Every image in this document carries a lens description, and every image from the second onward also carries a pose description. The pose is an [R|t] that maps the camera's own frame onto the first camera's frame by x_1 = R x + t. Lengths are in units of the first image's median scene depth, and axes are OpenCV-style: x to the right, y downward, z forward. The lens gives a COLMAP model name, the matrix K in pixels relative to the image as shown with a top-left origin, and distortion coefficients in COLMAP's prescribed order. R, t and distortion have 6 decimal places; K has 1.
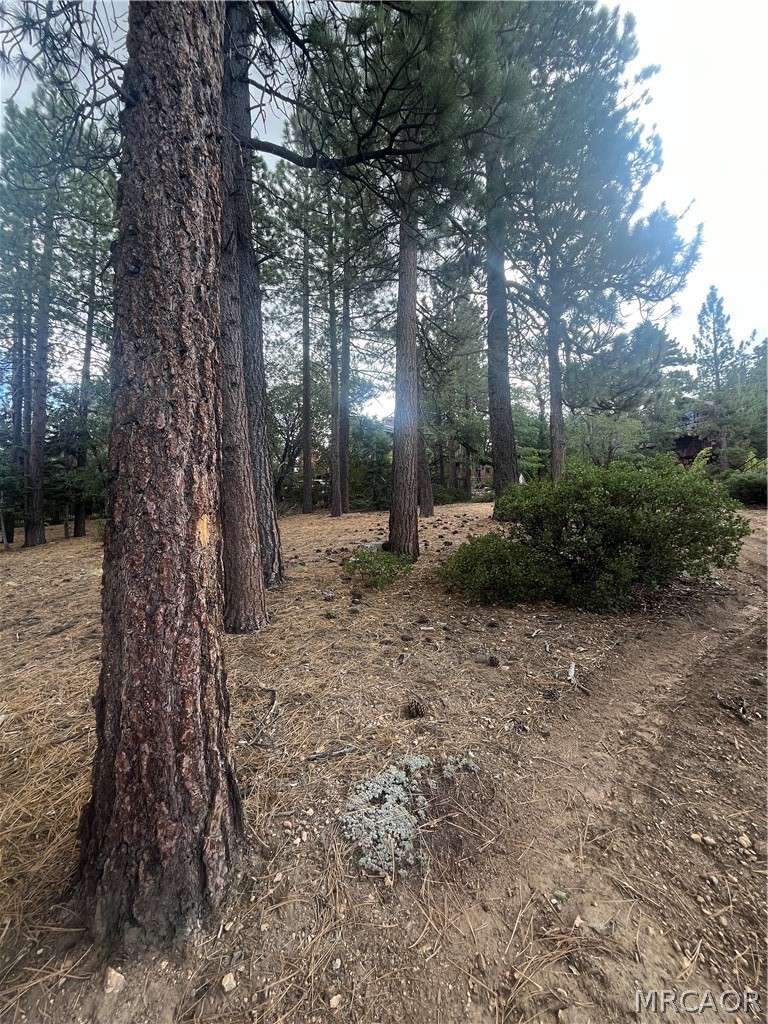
lens RADIAL K [[407.4, 0, 387.2], [0, 407.4, 508.6], [0, 0, 1]] dist [-0.001053, -0.000122]
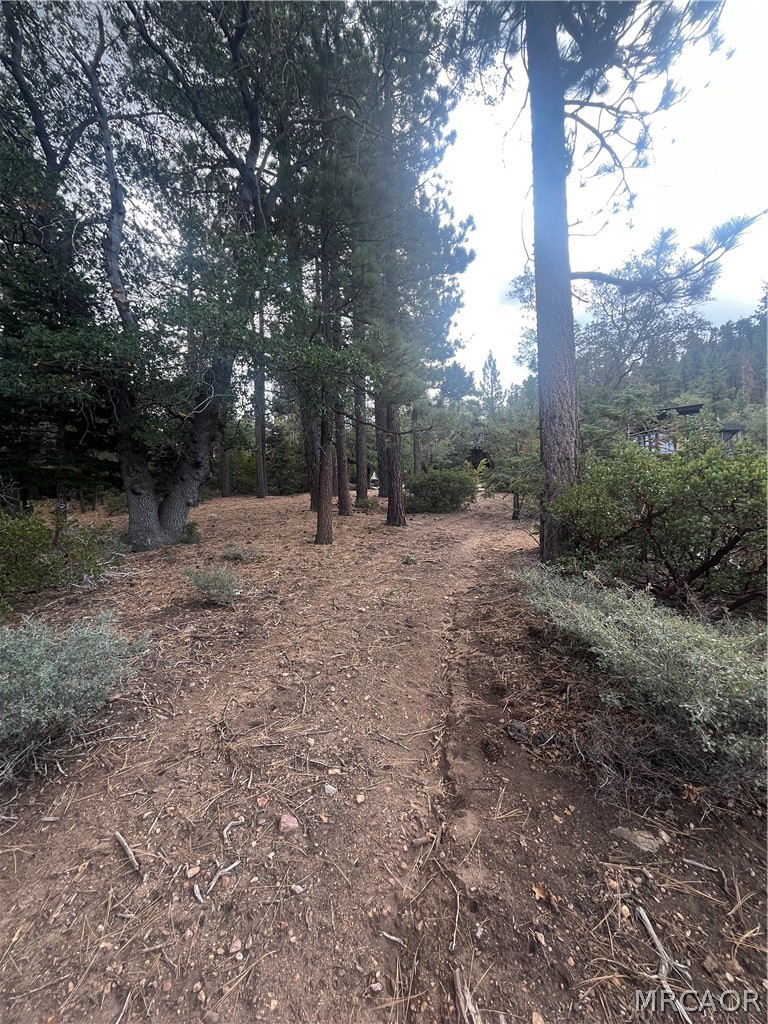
lens RADIAL K [[407.4, 0, 382.8], [0, 407.4, 510.3], [0, 0, 1]] dist [-0.001053, -0.000122]
pose [[0.922597, -0.008588, 0.385670, -0.152879], [0.003818, 0.999906, 0.013132, 0.023909], [-0.385747, -0.010643, 0.922543, -0.240831]]
